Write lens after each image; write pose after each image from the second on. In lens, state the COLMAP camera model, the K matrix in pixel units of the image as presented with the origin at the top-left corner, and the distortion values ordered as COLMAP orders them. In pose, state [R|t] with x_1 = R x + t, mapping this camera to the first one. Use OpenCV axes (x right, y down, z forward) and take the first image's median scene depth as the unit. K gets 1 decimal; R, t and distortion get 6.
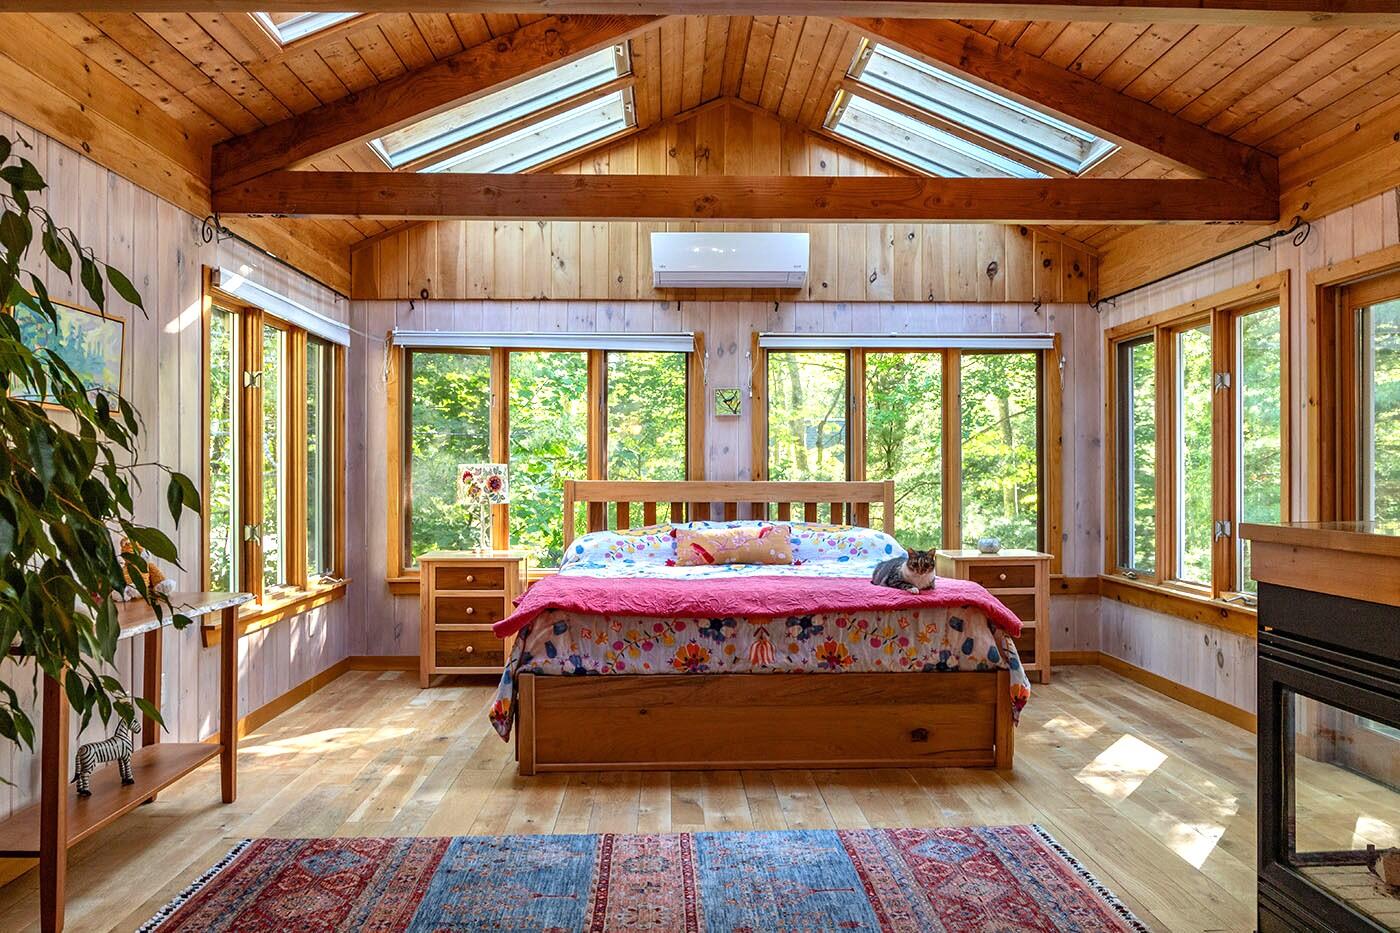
lens RADIAL K [[1127.8, 0, 697.6], [0, 1127.8, 464.0], [0, 0, 1]] dist [-0.019103, 0.000464]
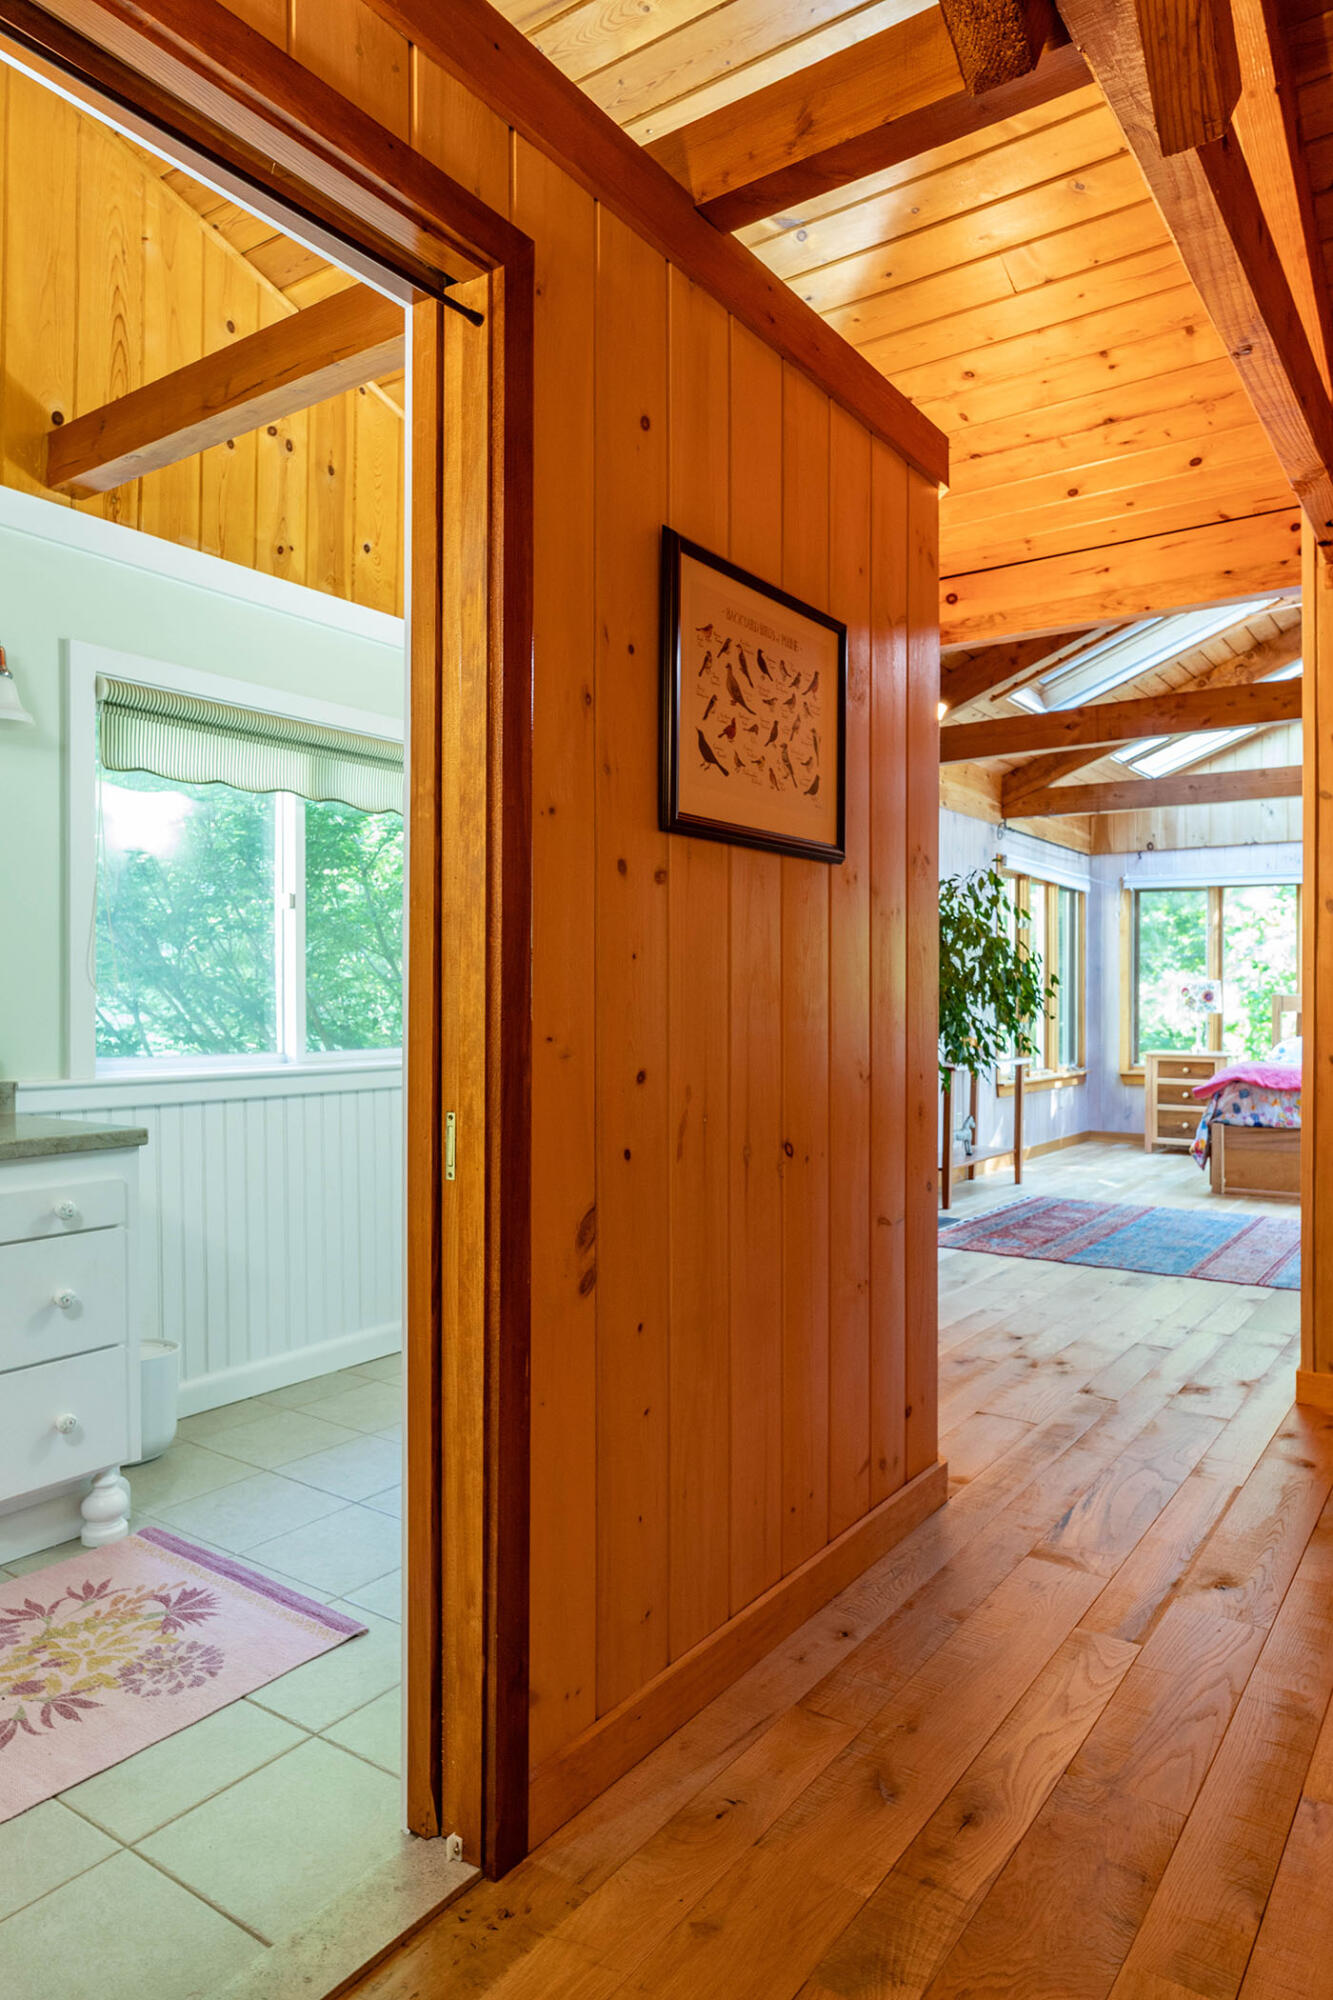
lens RADIAL K [[1227.7, 0, 656.7], [0, 1227.7, 992.6], [0, 0, 1]] dist [0.001931, -0.000251]
pose [[0.806801, 0.001023, -0.590822, 0.136982], [0.000266, 0.999998, 0.002095, 0.010126], [0.590823, -0.001847, 0.806799, -0.479333]]
